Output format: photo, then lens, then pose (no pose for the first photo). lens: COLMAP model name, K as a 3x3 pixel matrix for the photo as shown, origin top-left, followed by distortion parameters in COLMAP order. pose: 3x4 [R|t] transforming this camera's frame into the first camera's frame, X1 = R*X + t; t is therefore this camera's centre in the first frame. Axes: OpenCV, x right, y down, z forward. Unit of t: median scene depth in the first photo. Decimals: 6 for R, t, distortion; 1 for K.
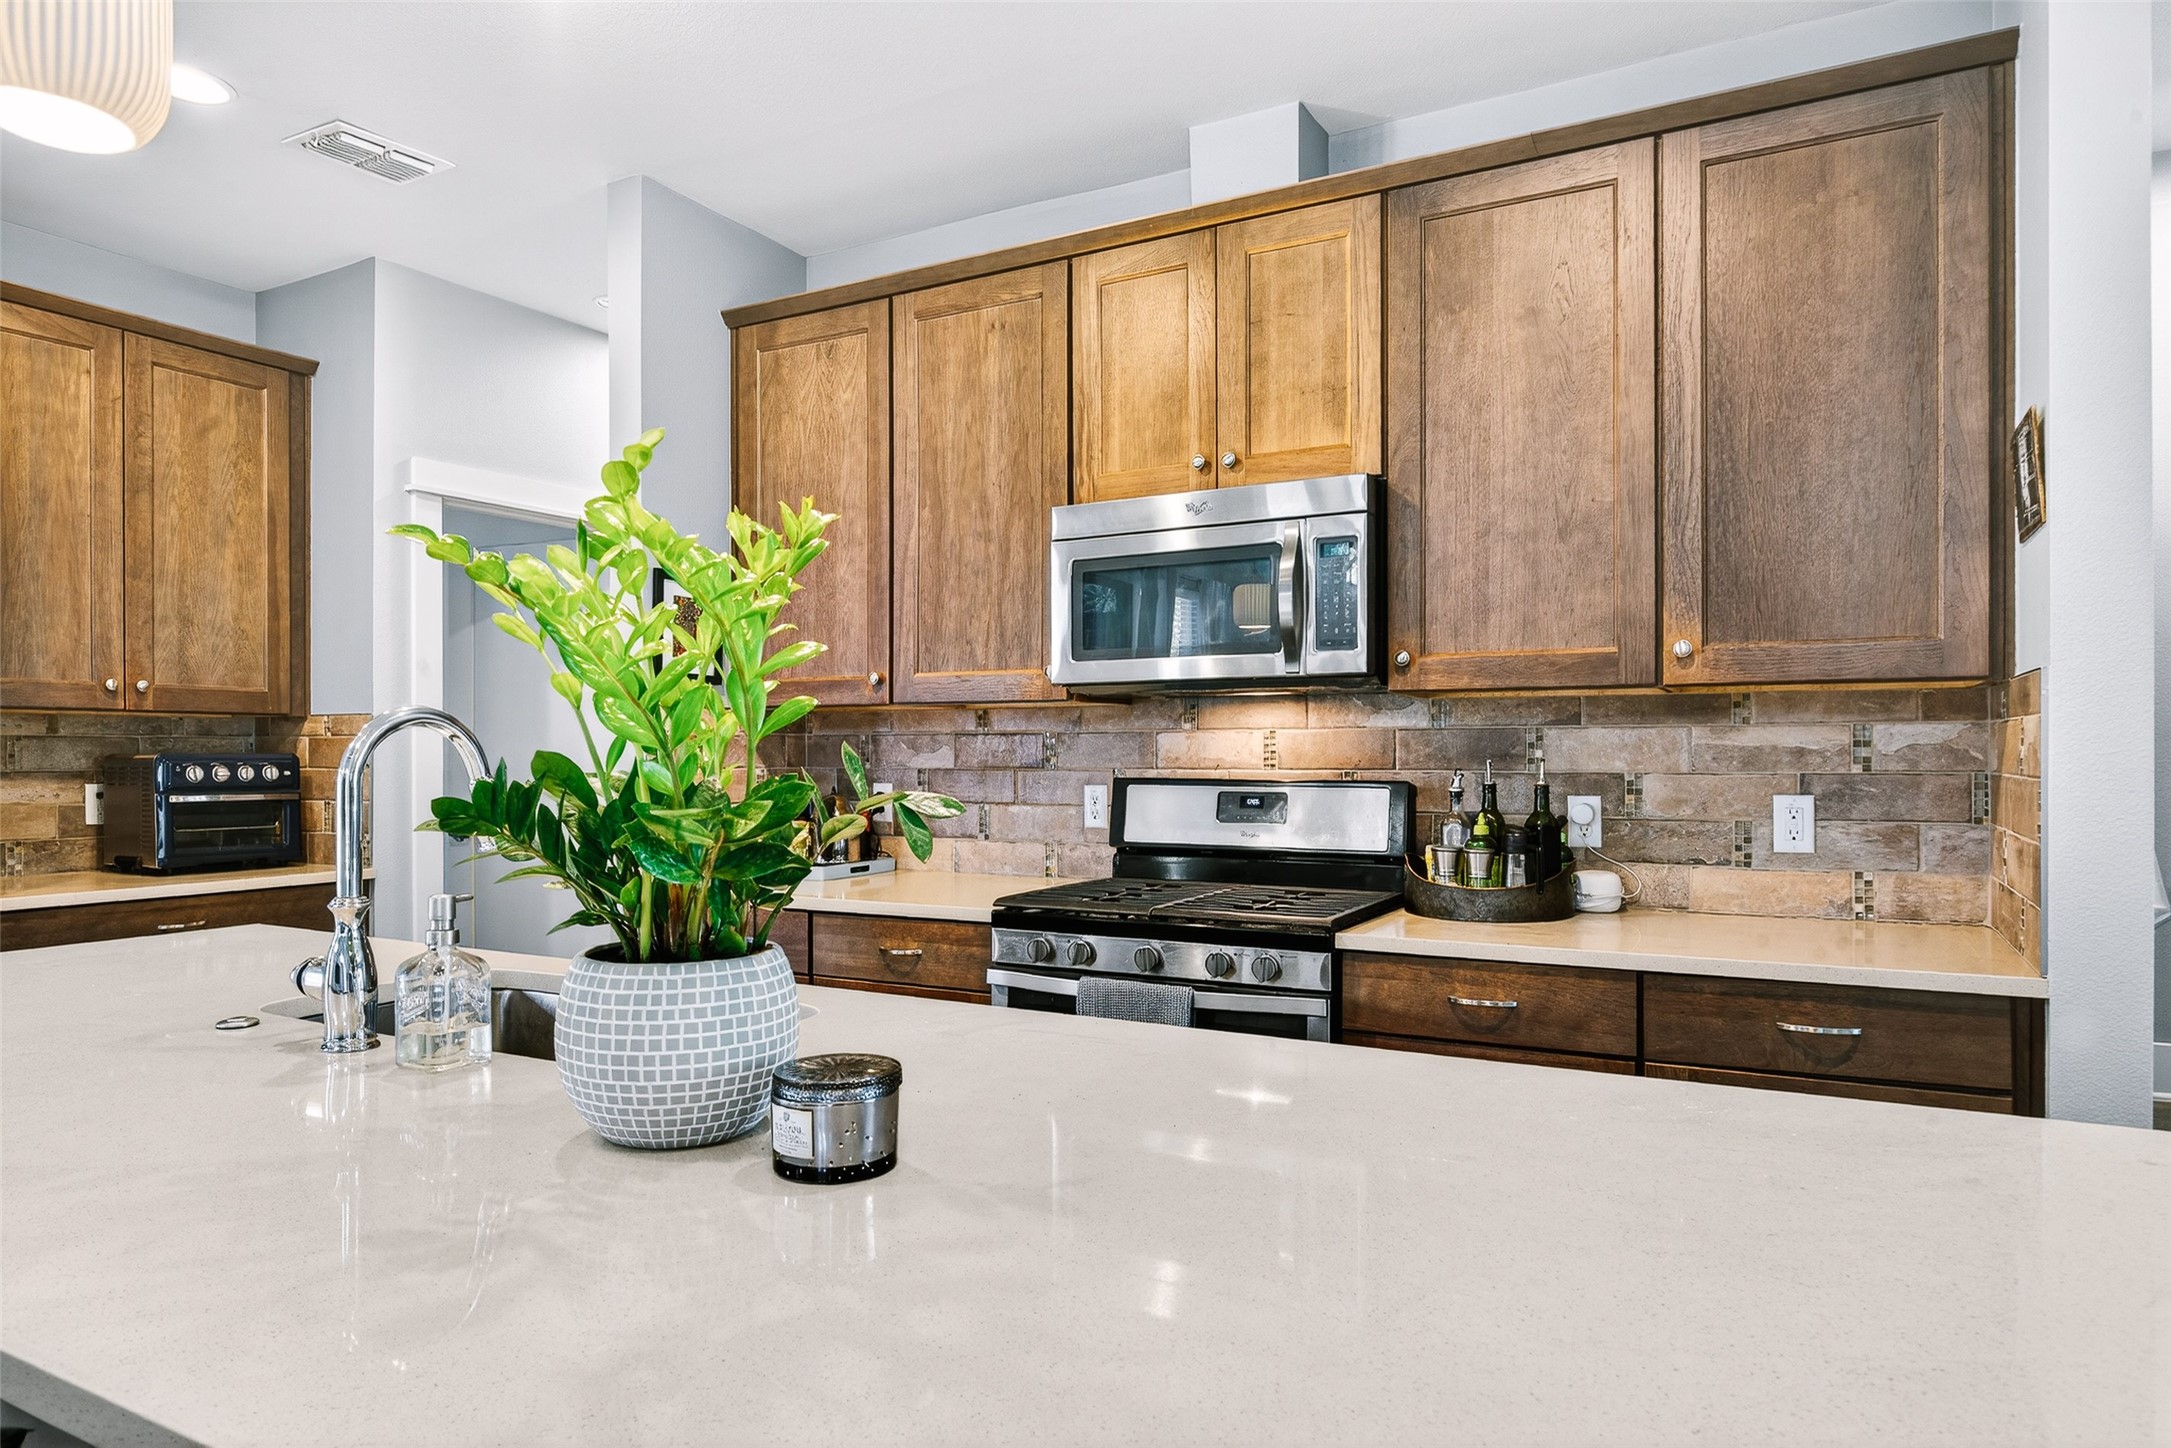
lens RADIAL K [[1304.2, 0, 1087.3], [0, 1304.2, 758.6], [0, 0, 1]] dist [0.000472, -0.000550]
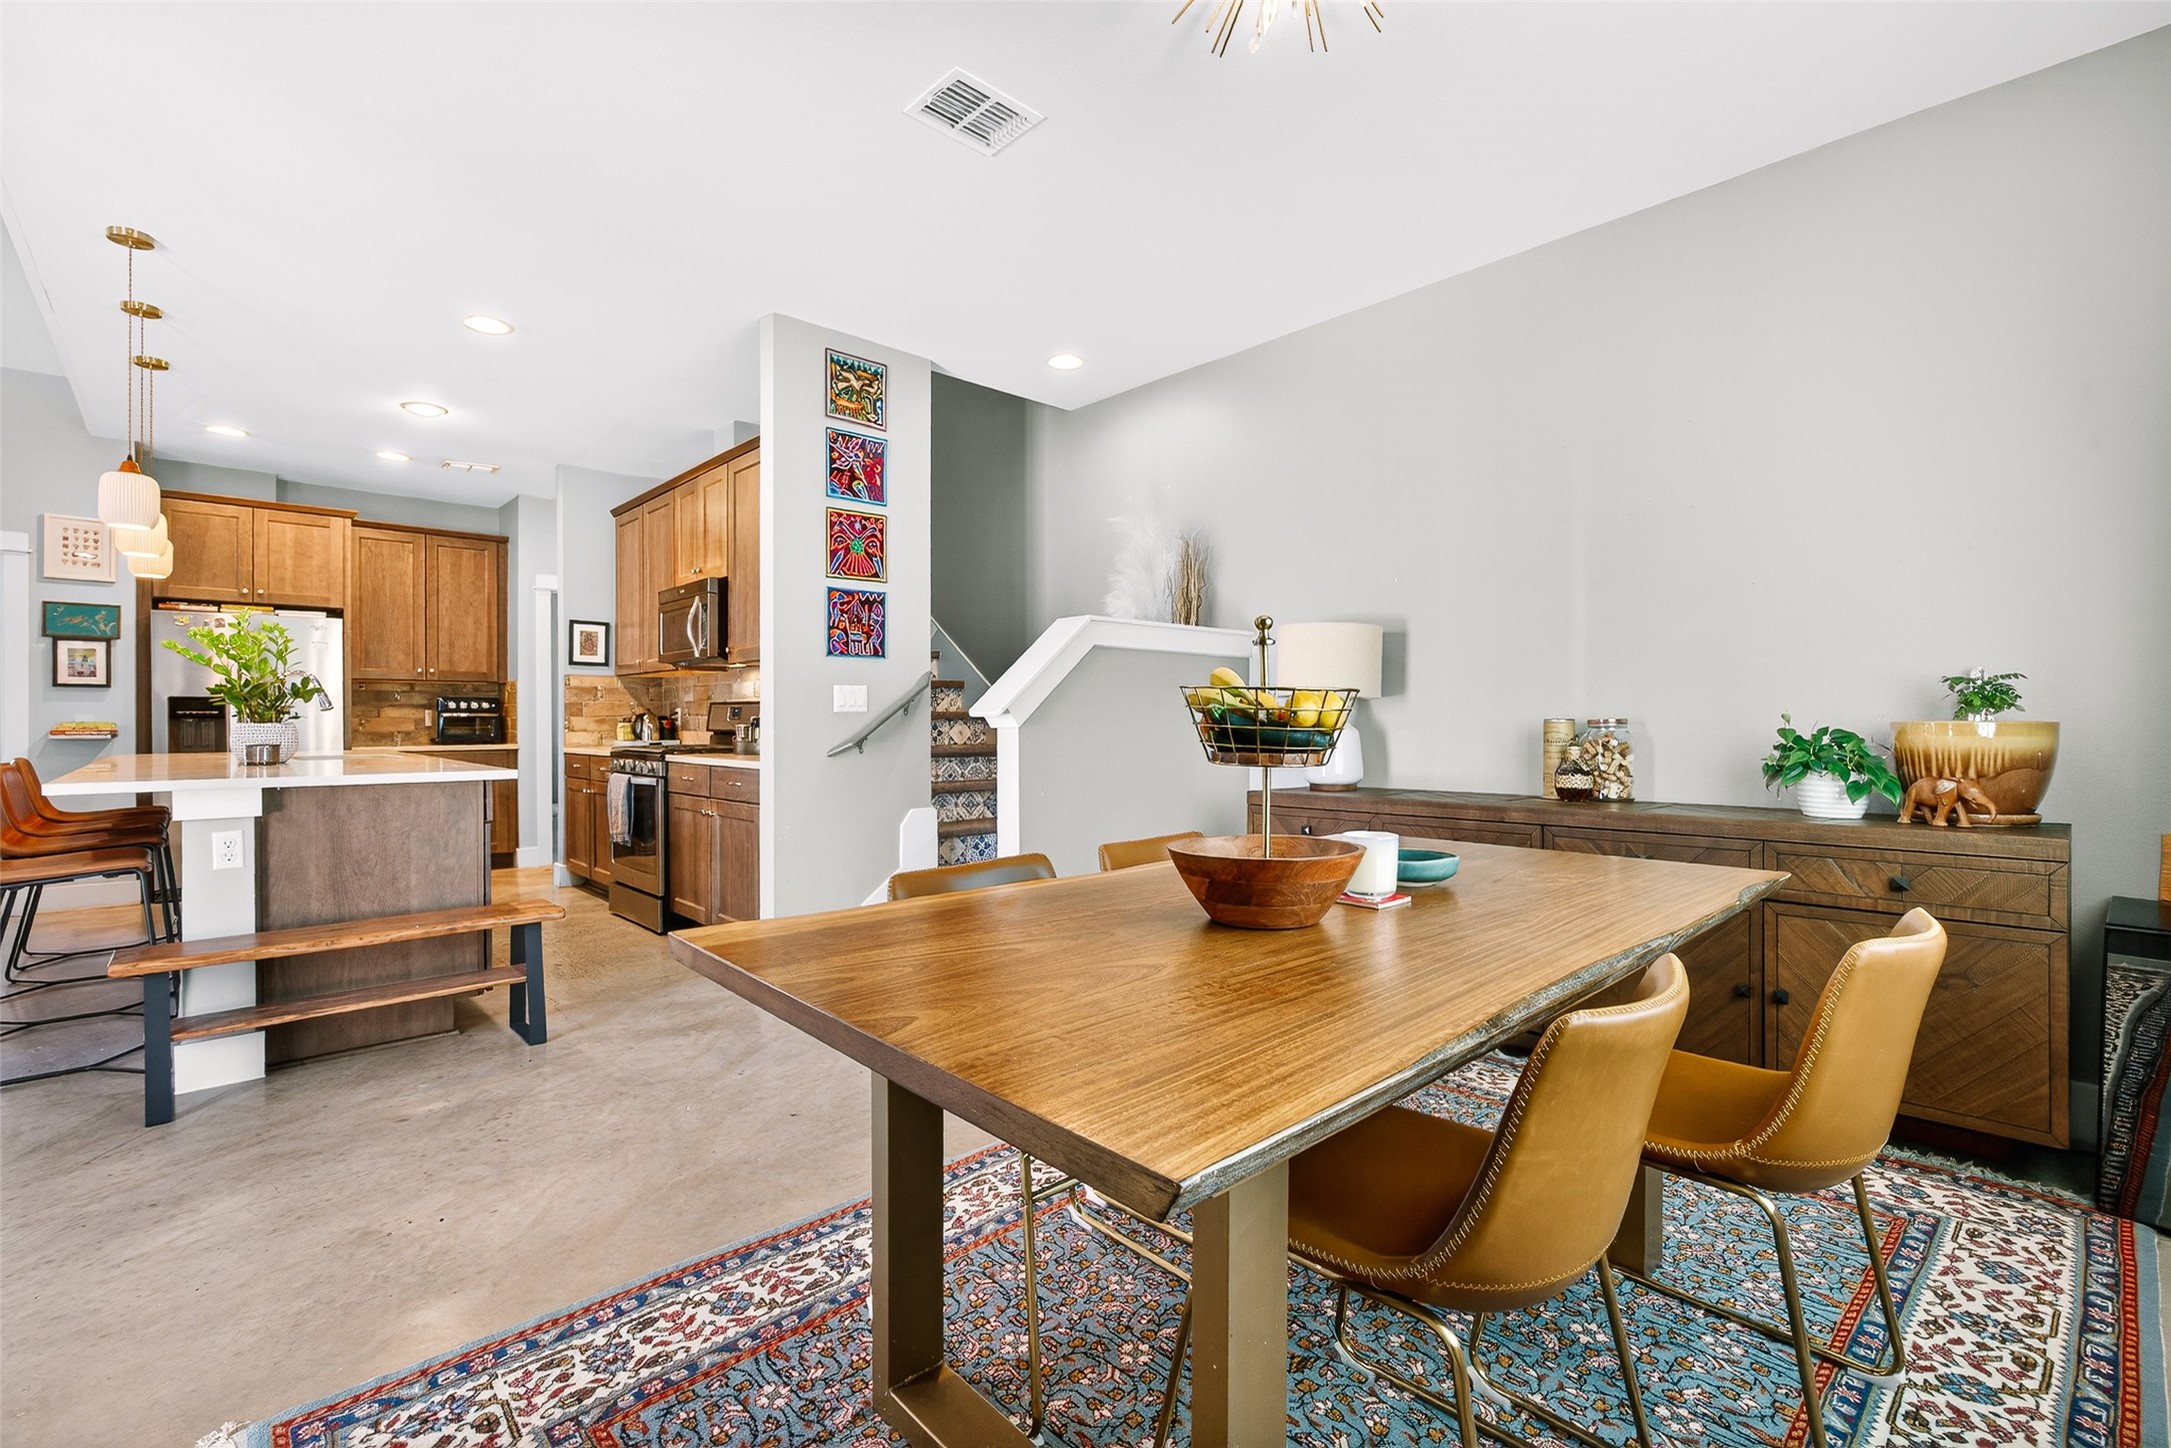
lens RADIAL K [[954.6, 0, 1094.3], [0, 954.6, 724.9], [0, 0, 1]] dist [-0.021721, 0.006501]
pose [[0.952724, 0.000633, -0.303837, 1.194773], [-0.000030, 0.999998, 0.001988, 0.051500], [0.303838, -0.001885, 0.952722, -0.422627]]
